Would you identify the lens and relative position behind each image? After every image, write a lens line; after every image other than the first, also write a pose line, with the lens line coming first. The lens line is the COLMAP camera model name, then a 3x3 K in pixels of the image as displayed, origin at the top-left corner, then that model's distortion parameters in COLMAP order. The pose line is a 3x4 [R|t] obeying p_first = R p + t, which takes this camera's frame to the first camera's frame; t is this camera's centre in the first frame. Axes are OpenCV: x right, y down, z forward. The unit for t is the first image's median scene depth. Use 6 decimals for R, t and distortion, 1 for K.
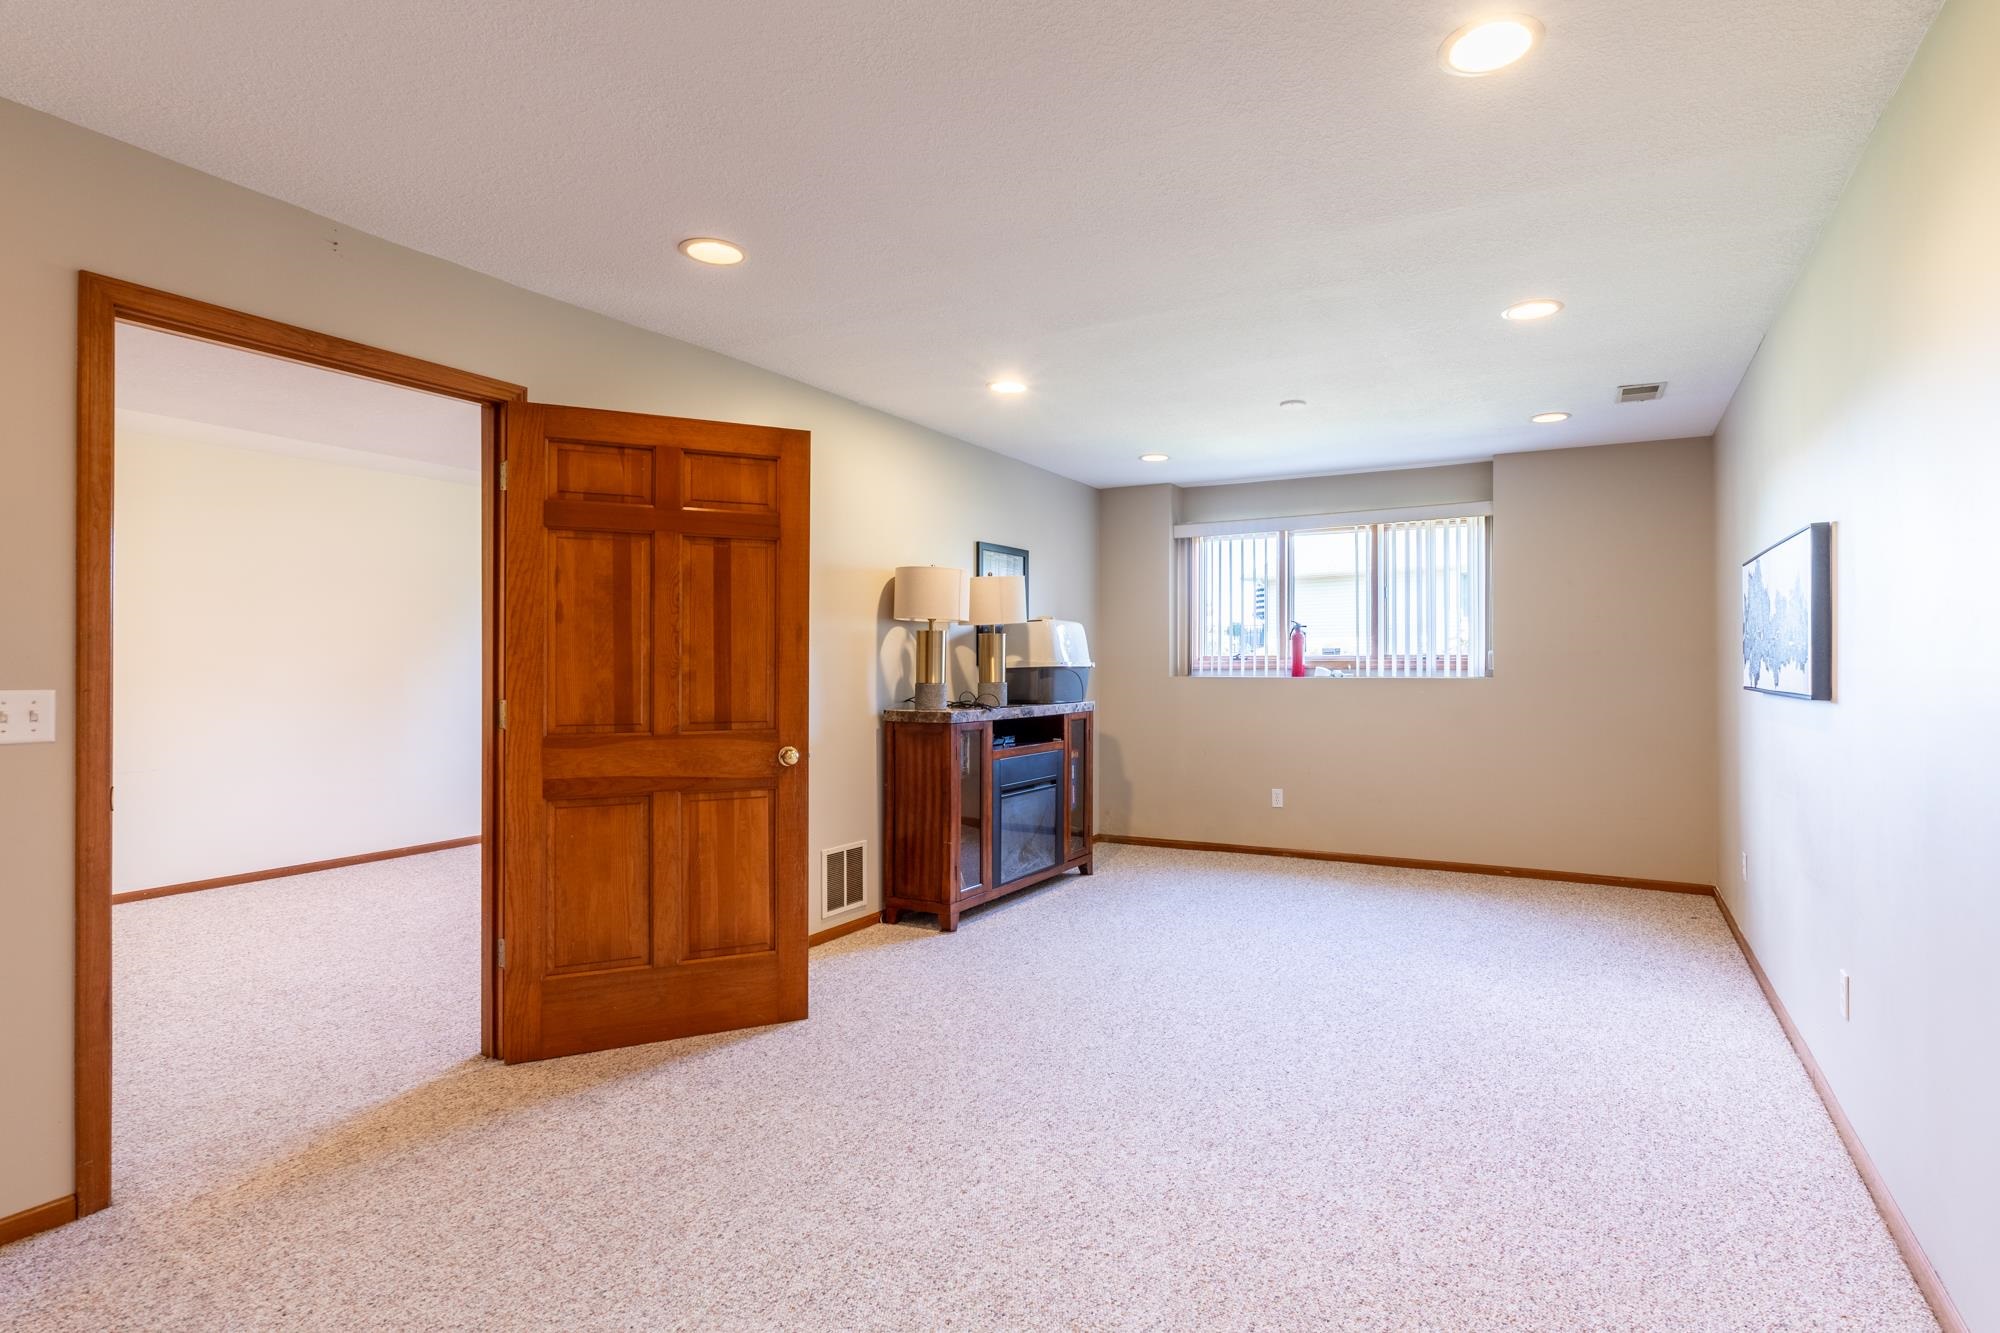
lens RADIAL K [[1158.9, 0, 1003.7], [0, 1158.9, 664.6], [0, 0, 1]] dist [-0.000870, 0.000788]
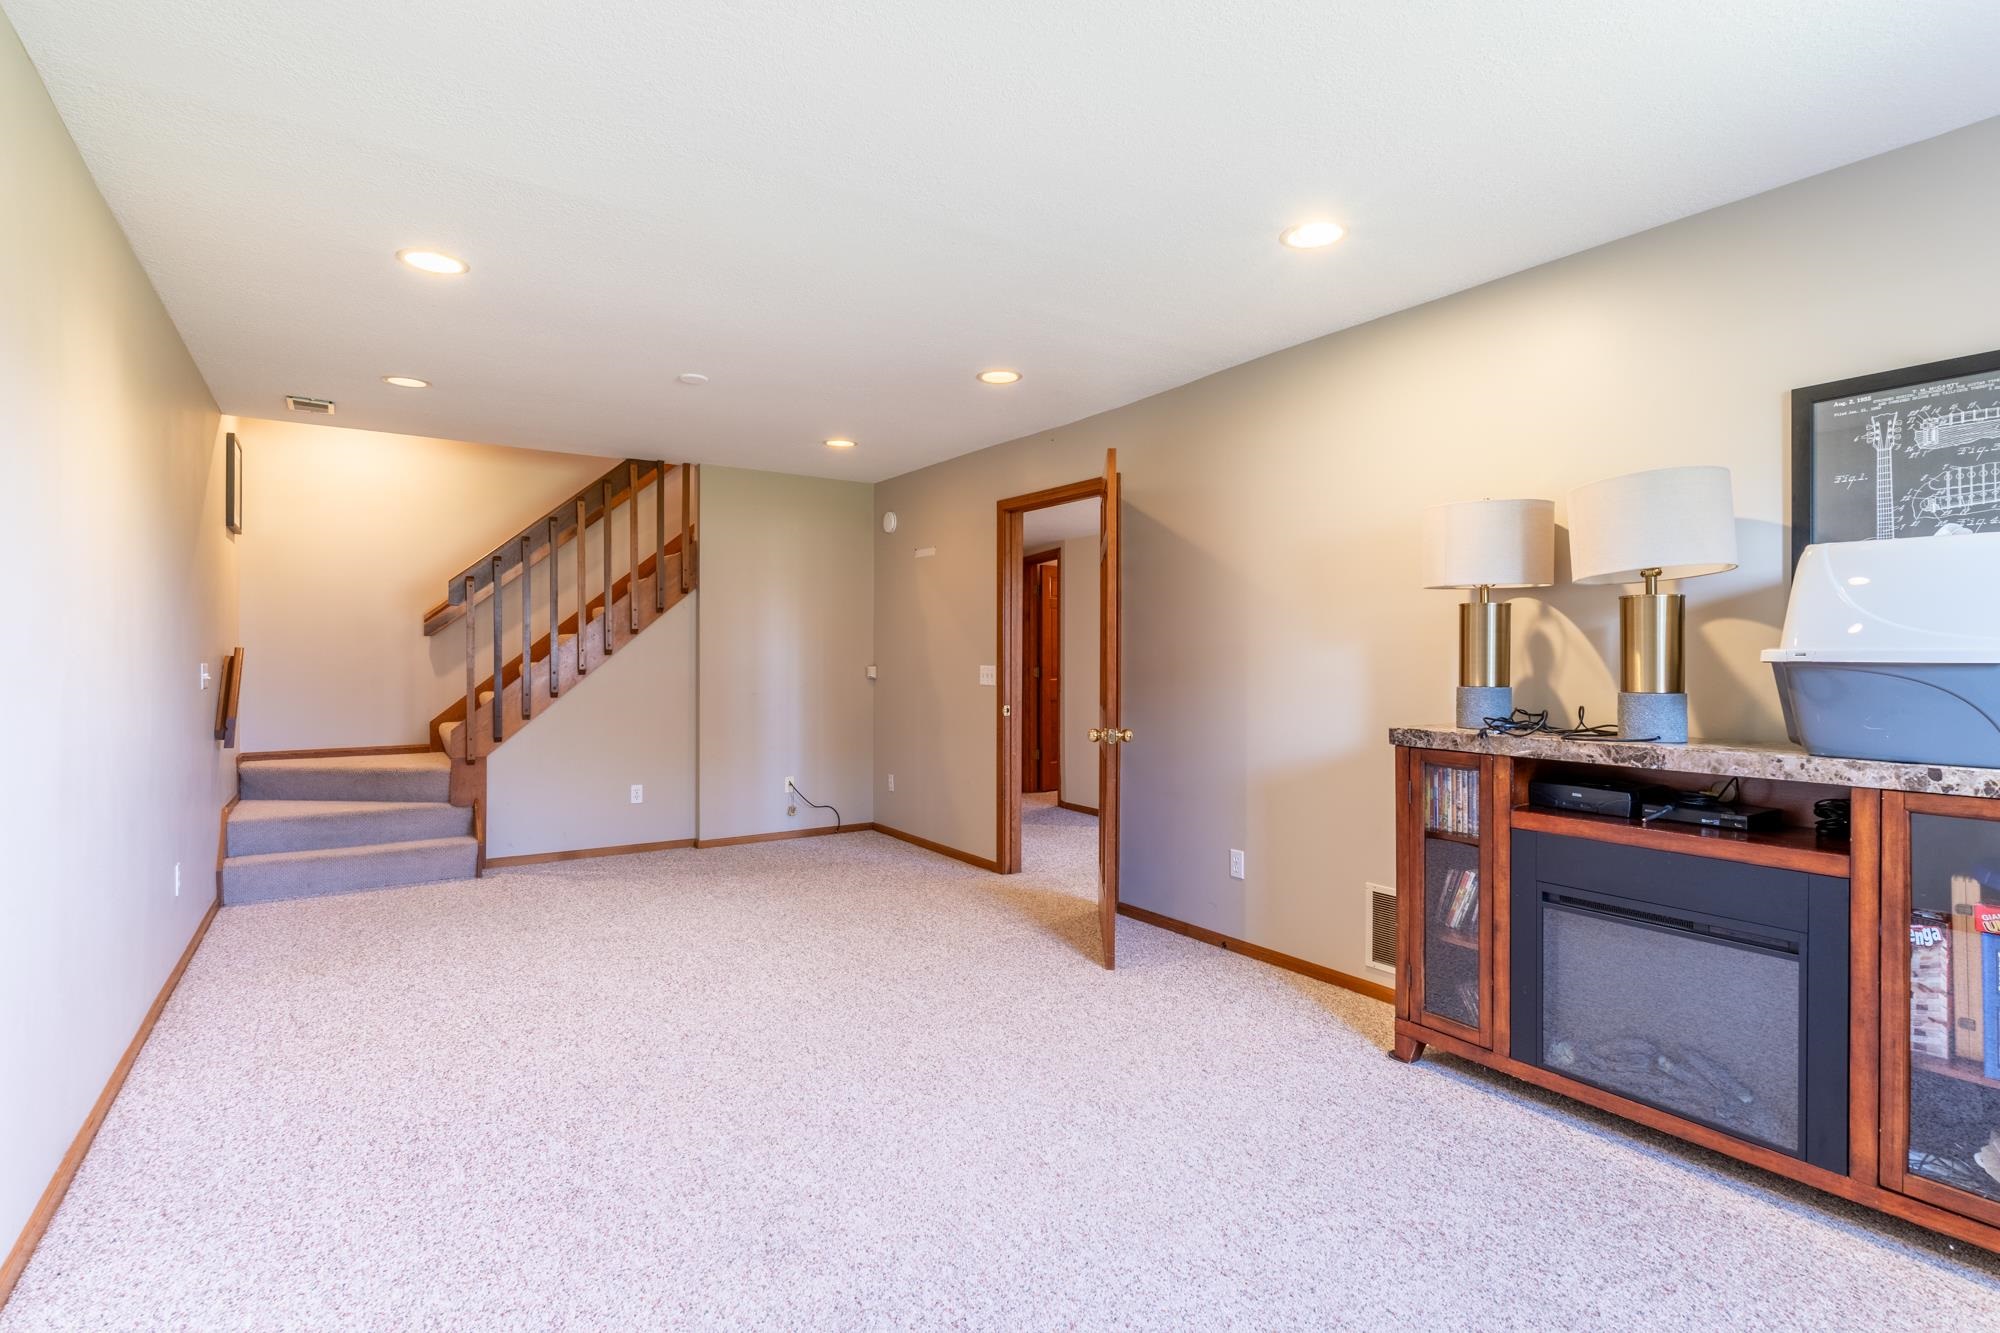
lens RADIAL K [[971.7, 0, 1005.5], [0, 971.7, 659.7], [0, 0, 1]] dist [0.000101, 0.001537]
pose [[-0.491539, 0.003164, -0.870850, 0.879611], [-0.000697, 0.999992, 0.004027, -0.001038], [0.870855, 0.002587, -0.491533, 1.721630]]
